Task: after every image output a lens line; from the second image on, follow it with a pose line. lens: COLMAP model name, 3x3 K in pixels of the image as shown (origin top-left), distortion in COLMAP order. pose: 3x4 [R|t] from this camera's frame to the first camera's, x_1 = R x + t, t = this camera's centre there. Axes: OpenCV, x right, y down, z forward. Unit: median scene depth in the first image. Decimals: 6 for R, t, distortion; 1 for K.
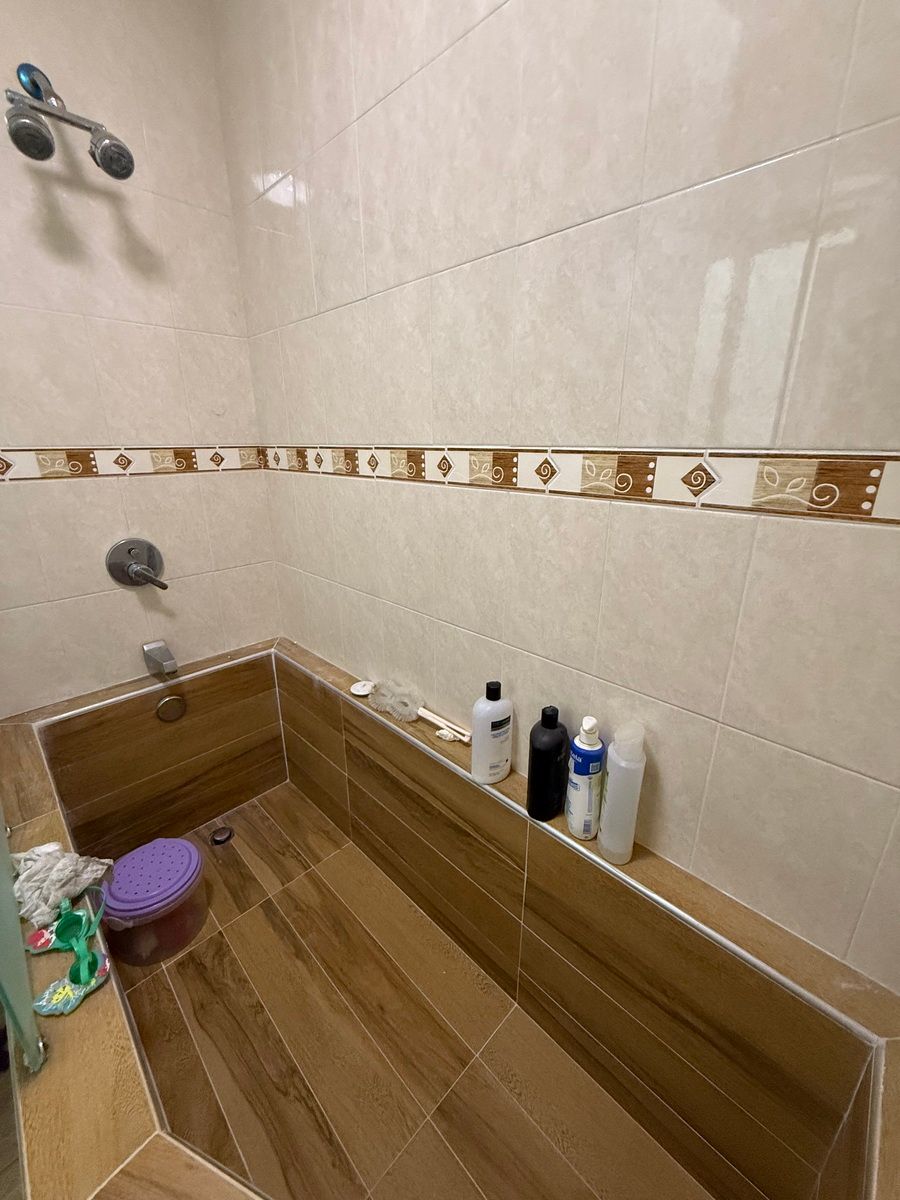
lens RADIAL K [[475.8, 0, 450.7], [0, 475.8, 596.2], [0, 0, 1]] dist [0.001419, 0.000036]
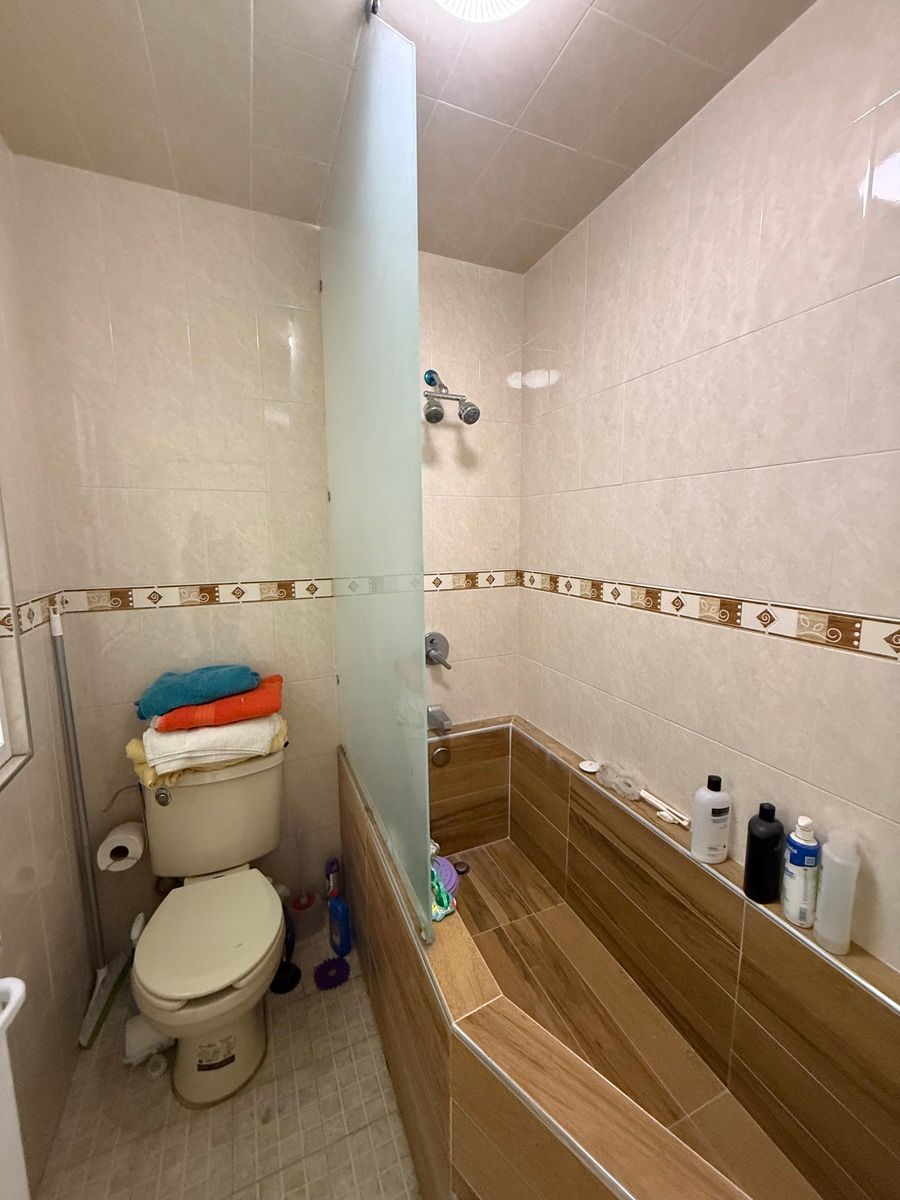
lens RADIAL K [[475.8, 0, 453.0], [0, 475.8, 598.3], [0, 0, 1]] dist [0.001419, 0.000036]
pose [[0.926988, 0.049138, -0.371857, -0.098664], [-0.113515, 0.981644, -0.153261, -0.007836], [0.357501, 0.184283, 0.915551, -0.451705]]
